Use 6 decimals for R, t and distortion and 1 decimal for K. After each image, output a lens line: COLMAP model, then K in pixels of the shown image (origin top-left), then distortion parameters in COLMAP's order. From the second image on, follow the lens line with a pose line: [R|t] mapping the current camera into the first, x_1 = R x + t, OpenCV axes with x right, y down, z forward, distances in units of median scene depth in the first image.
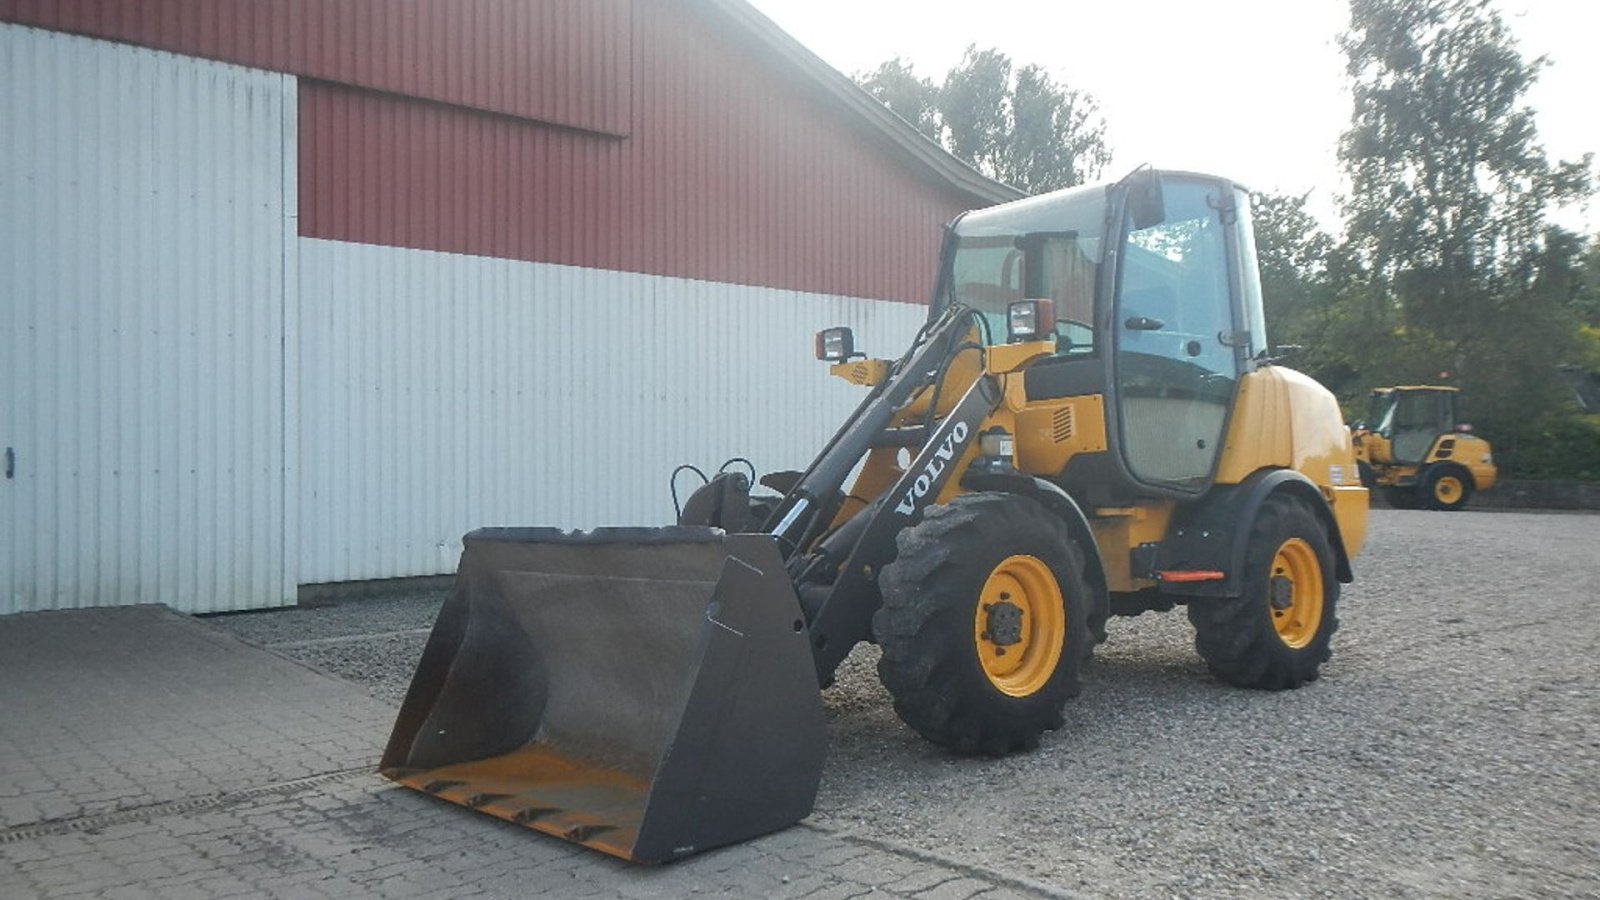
lens RADIAL K [[1358.9, 0, 804.9], [0, 1358.9, 430.8], [0, 0, 1]] dist [0.006275, -0.003517]
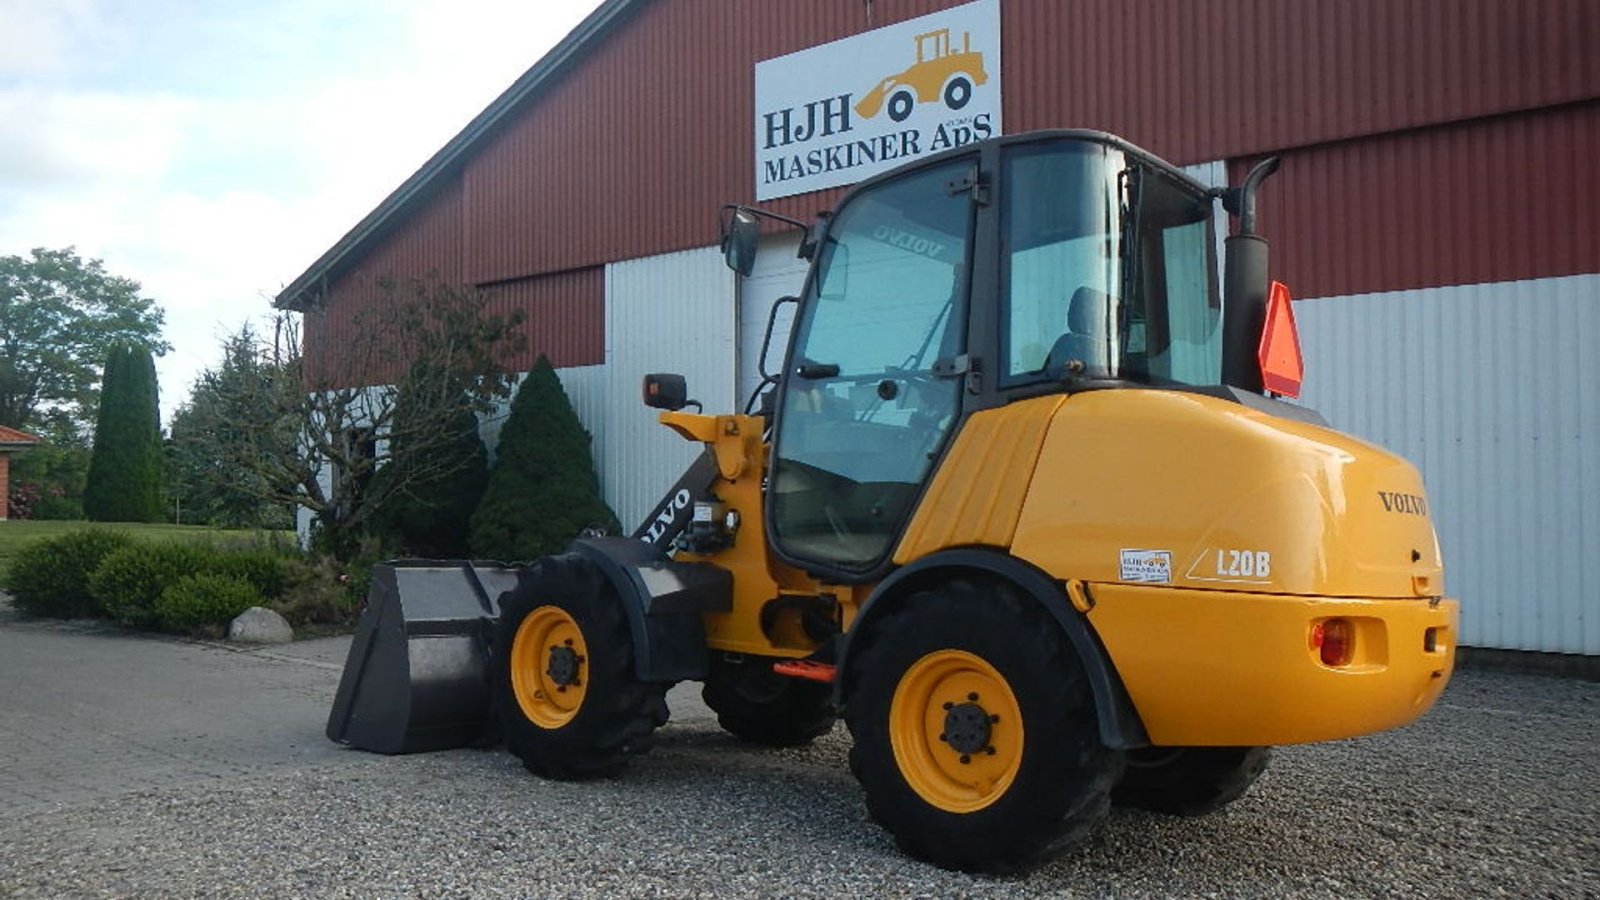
lens RADIAL K [[1356.0, 0, 786.1], [0, 1356.0, 434.4], [0, 0, 1]] dist [0.012170, 0.006534]
pose [[0.127297, -0.040342, -0.991044, 1.084245], [0.013665, 0.999149, -0.038917, -0.006449], [0.991771, -0.008588, 0.127740, 0.853407]]
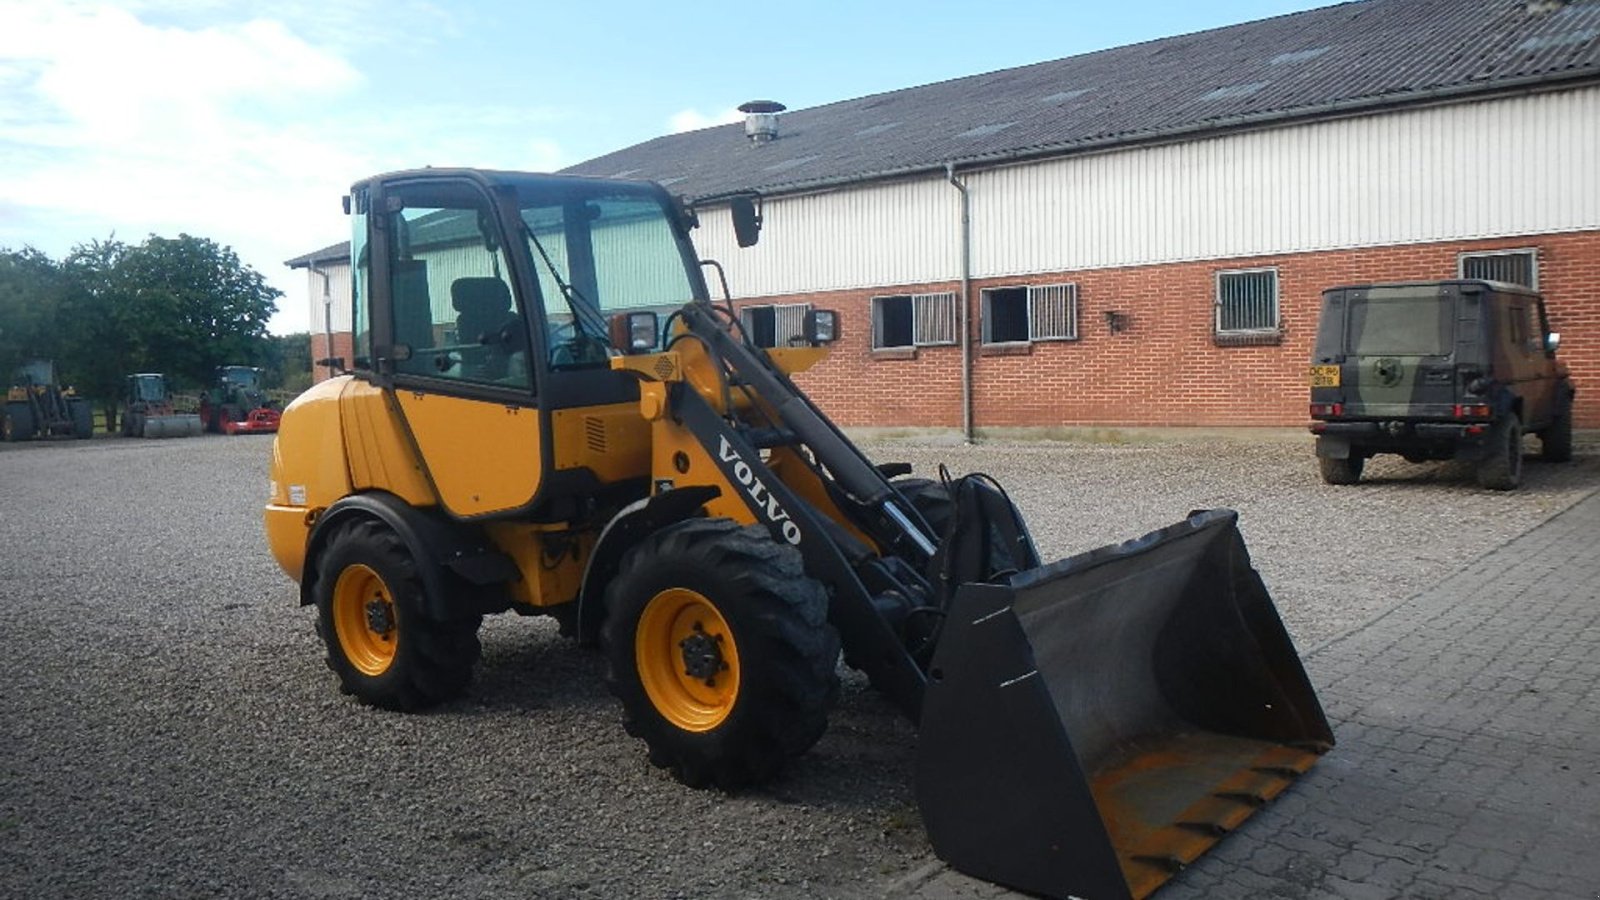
lens RADIAL K [[1354.3, 0, 772.6], [0, 1354.3, 449.8], [0, 0, 1]] dist [-0.009430, -0.010057]
pose [[-0.133756, -0.052114, 0.989643, -0.825206], [0.021830, 0.998219, 0.055517, -0.037847], [-0.990774, 0.029030, -0.132380, 1.050745]]
